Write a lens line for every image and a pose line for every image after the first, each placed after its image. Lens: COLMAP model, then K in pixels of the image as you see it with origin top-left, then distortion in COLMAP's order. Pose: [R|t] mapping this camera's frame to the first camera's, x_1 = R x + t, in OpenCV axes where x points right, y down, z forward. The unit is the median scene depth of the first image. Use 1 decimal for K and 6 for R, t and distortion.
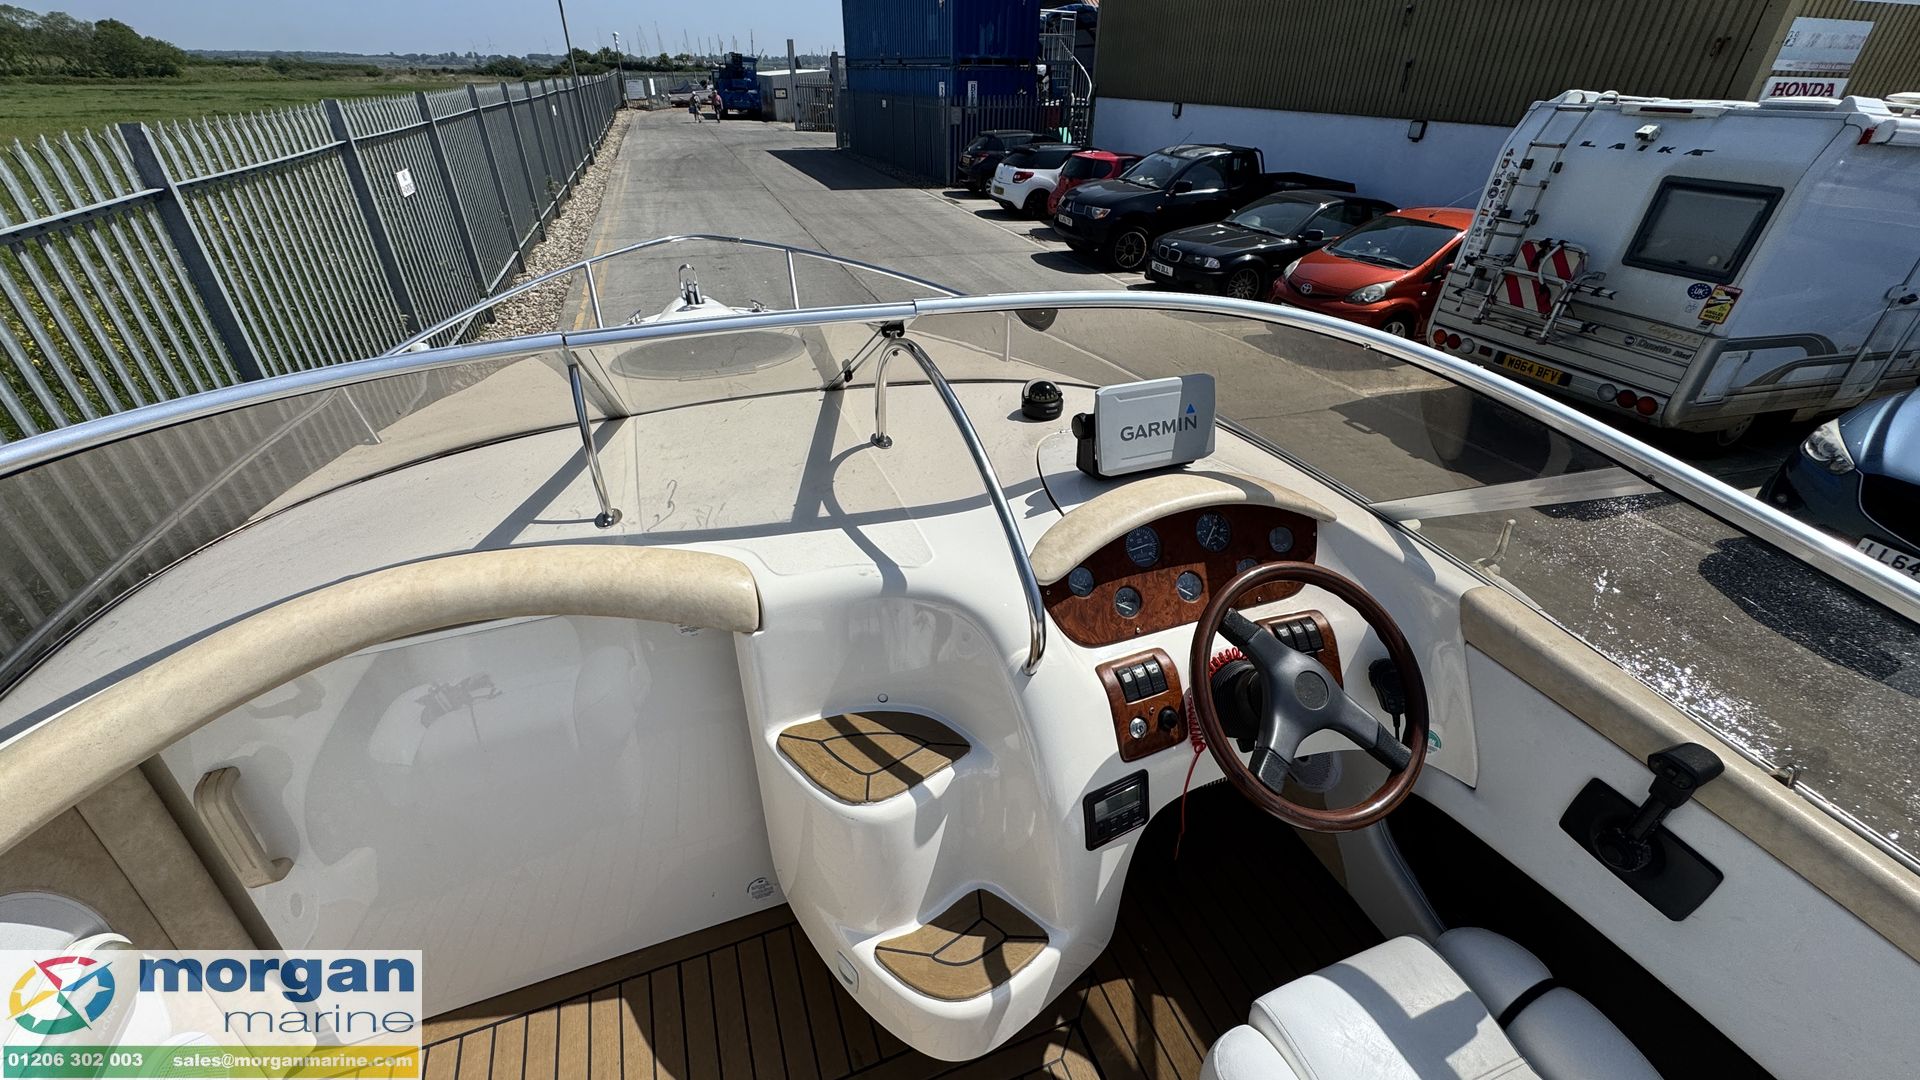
lens RADIAL K [[767.7, 0, 958.7], [0, 767.7, 539.6], [0, 0, 1]] dist [-0.003685, 0.000351]
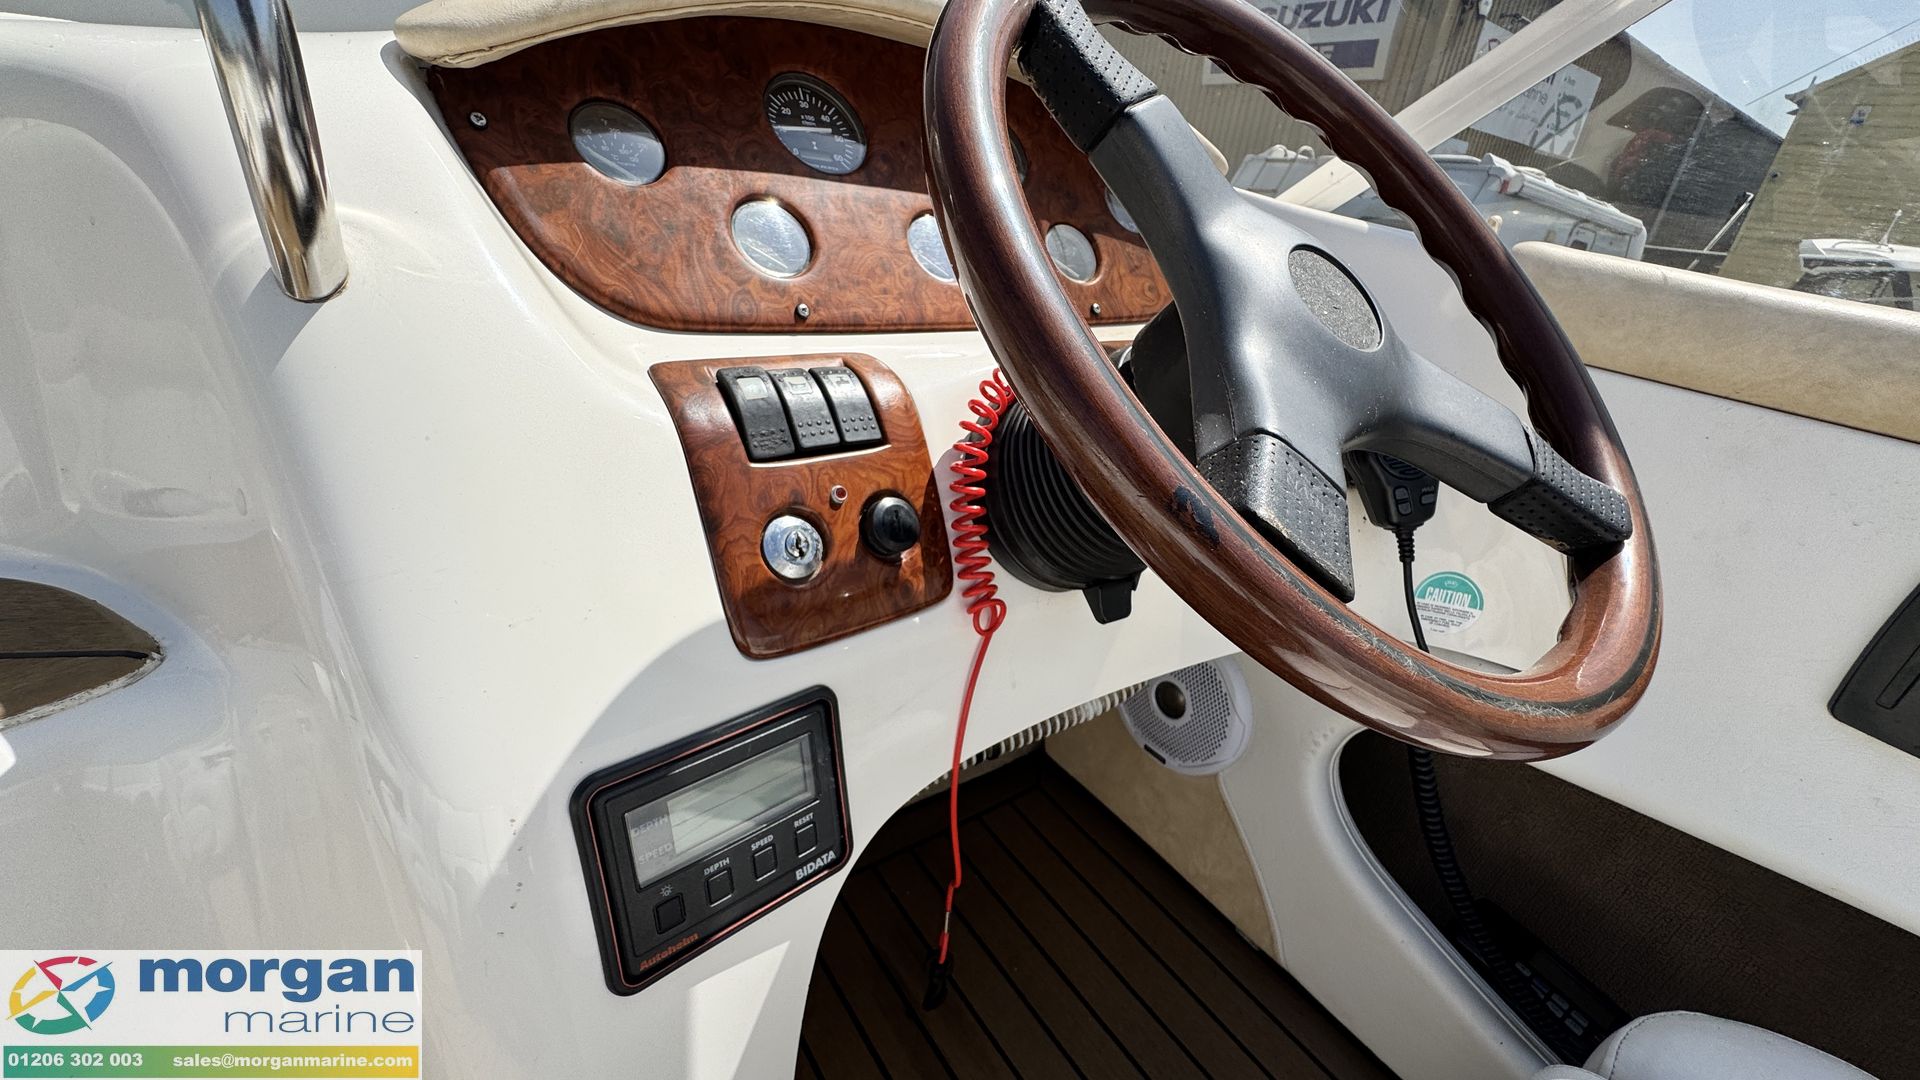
lens RADIAL K [[767.7, 0, 958.7], [0, 767.7, 539.6], [0, 0, 1]] dist [-0.003685, 0.000351]
pose [[0.960295, -0.028989, 0.277476, 0.024240], [0.056046, 0.994356, -0.090081, 0.031321], [-0.273299, 0.102055, 0.956500, 0.078588]]
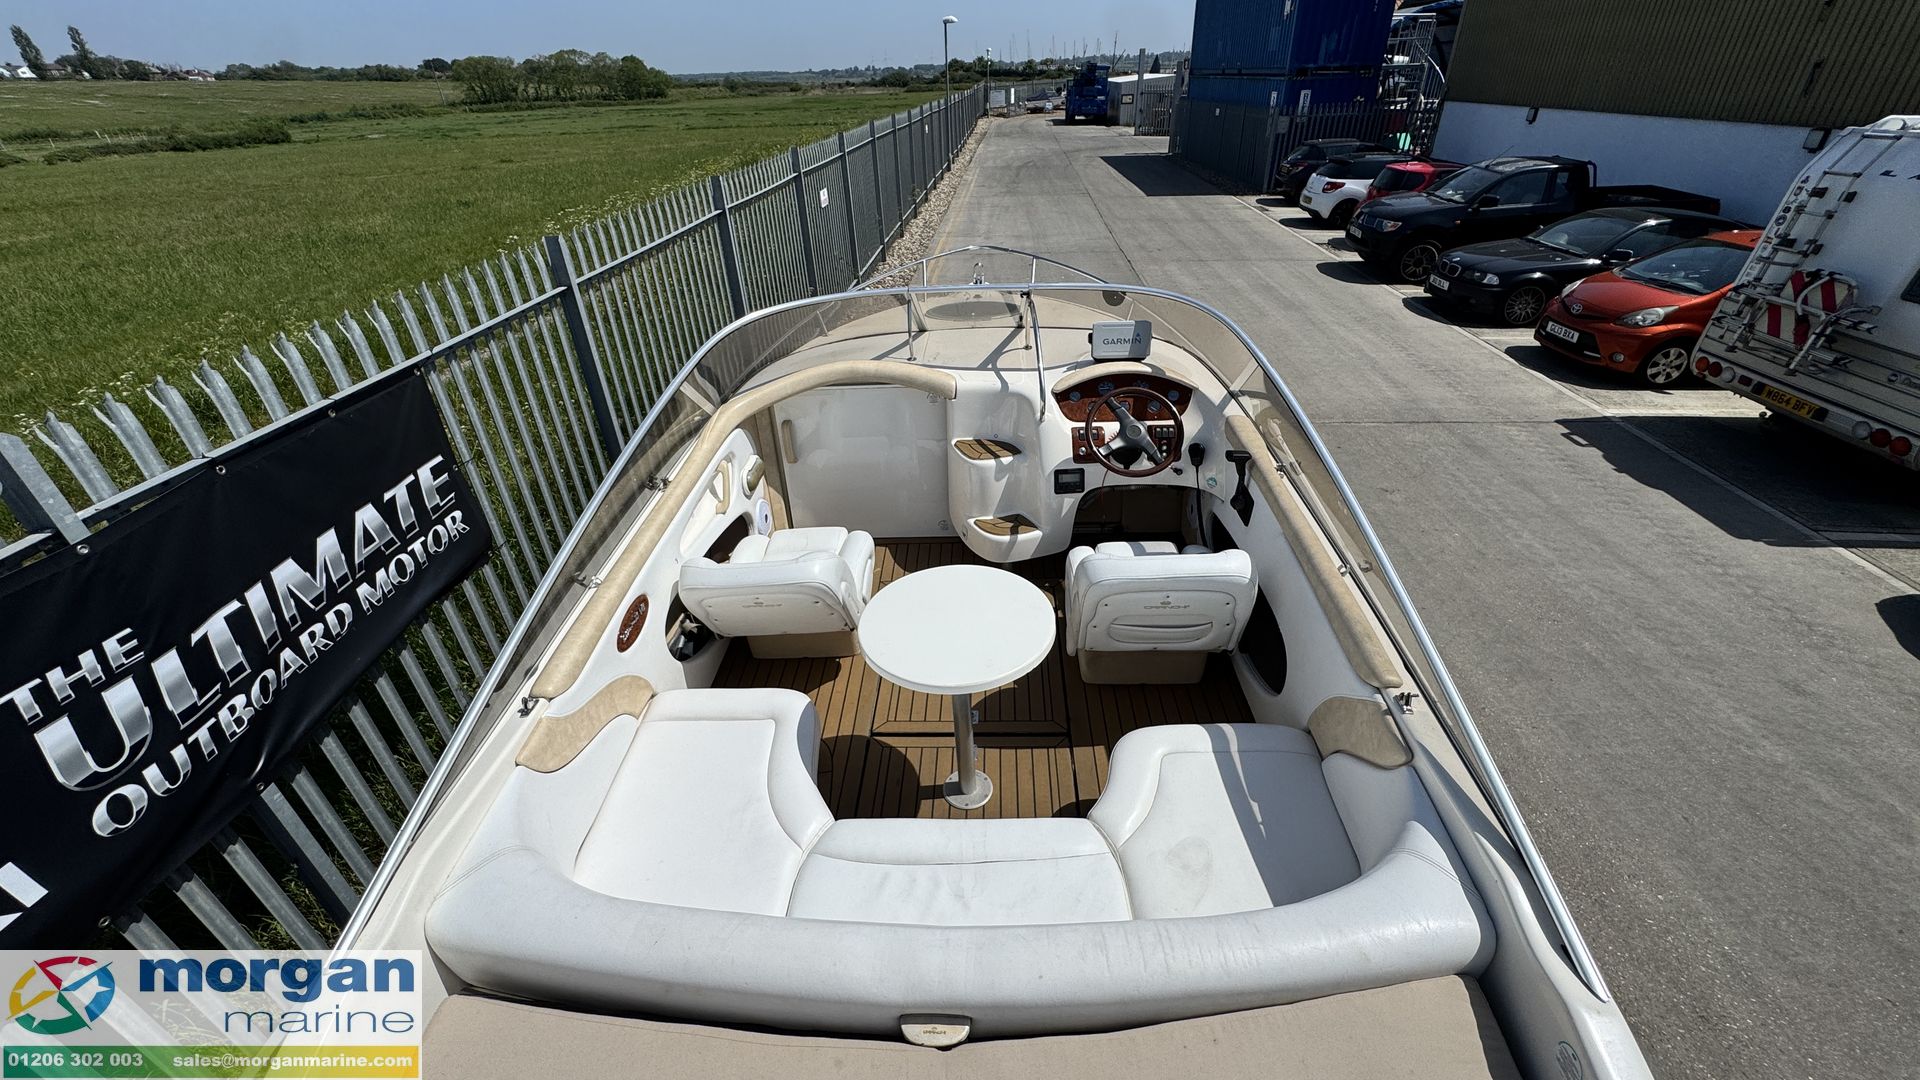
lens RADIAL K [[766.2, 0, 960.0], [0, 766.2, 540.0], [0, 0, 1]] dist [-0.002096, -0.000083]
pose [[0.922607, 0.165210, -0.348571, 0.091984], [-0.164203, 0.985886, 0.032657, 0.060136], [0.349047, 0.027107, 0.936713, -0.179345]]
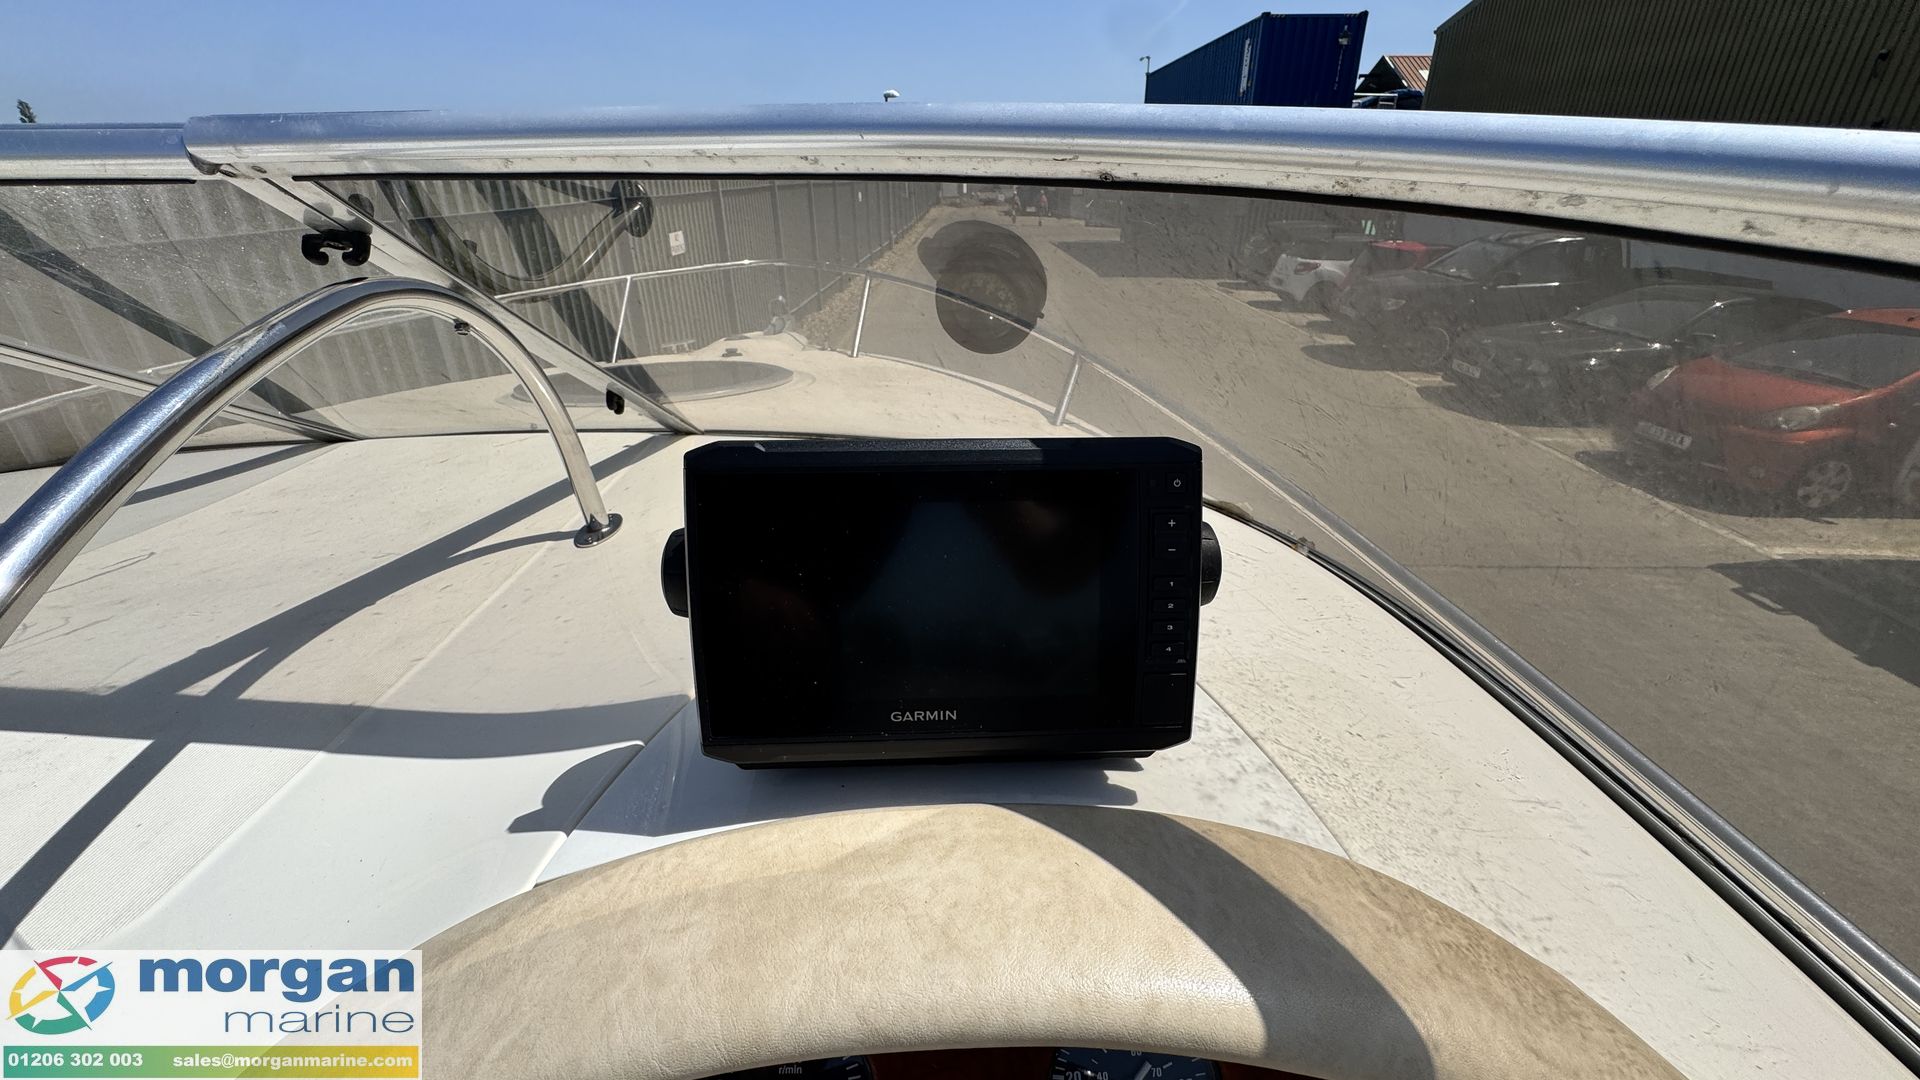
lens RADIAL K [[767.7, 0, 958.7], [0, 767.7, 539.6], [0, 0, 1]] dist [-0.003685, 0.000351]
pose [[0.939018, 0.133980, -0.316694, 0.042665], [-0.167929, 0.982355, -0.082327, -0.018922], [0.300076, 0.130489, 0.944948, 0.094370]]
